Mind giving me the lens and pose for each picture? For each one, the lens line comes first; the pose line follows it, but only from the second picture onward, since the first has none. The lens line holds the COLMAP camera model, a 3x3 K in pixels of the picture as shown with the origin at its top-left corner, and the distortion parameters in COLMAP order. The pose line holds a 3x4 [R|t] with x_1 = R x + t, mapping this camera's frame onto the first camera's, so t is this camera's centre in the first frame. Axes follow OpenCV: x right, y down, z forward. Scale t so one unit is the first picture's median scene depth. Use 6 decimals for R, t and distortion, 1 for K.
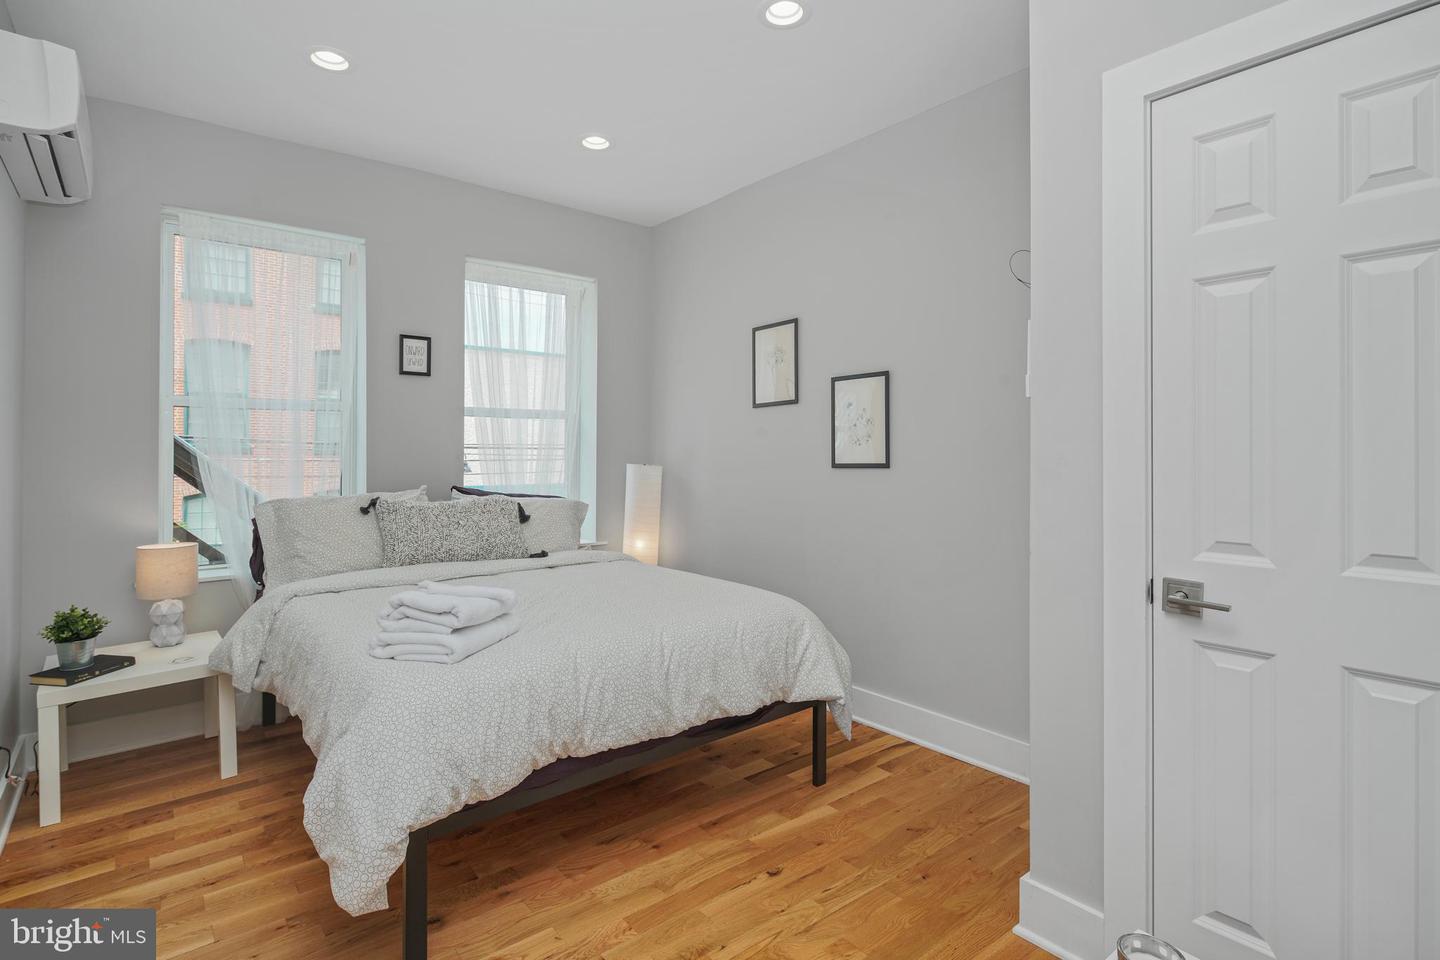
lens RADIAL K [[713.4, 0, 720.9], [0, 713.4, 472.7], [0, 0, 1]] dist [0.000517, -0.003148]
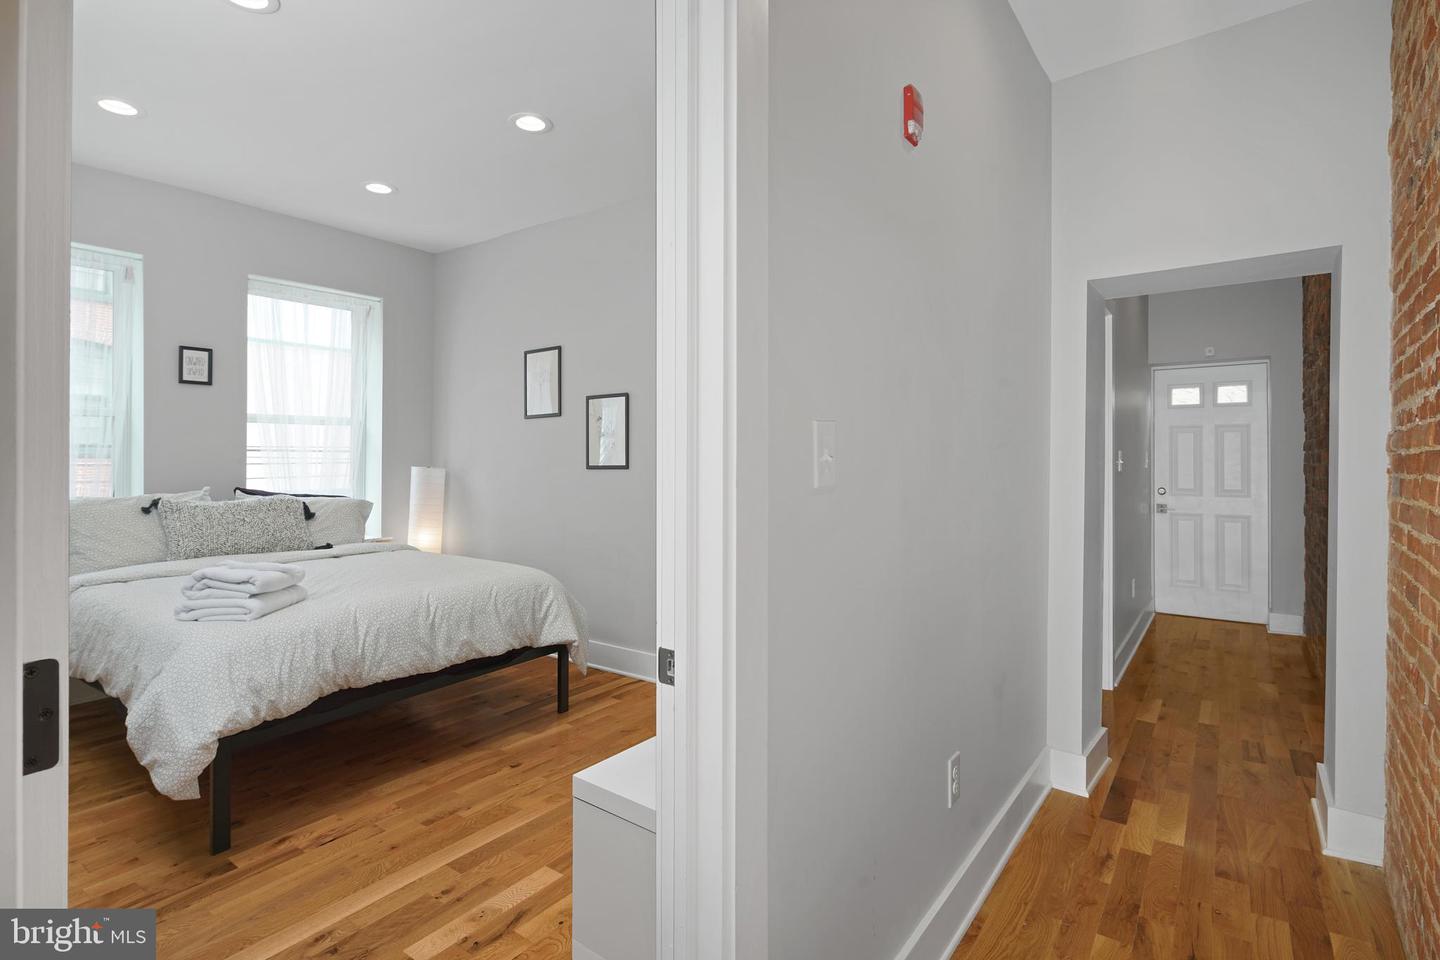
lens RADIAL K [[713.4, 0, 720.4], [0, 713.4, 466.5], [0, 0, 1]] dist [0.000517, -0.003148]
pose [[0.966849, -0.003193, 0.255327, 0.086313], [0.006397, 0.999911, -0.011722, 0.006158], [-0.255267, 0.012967, 0.966784, -0.343196]]
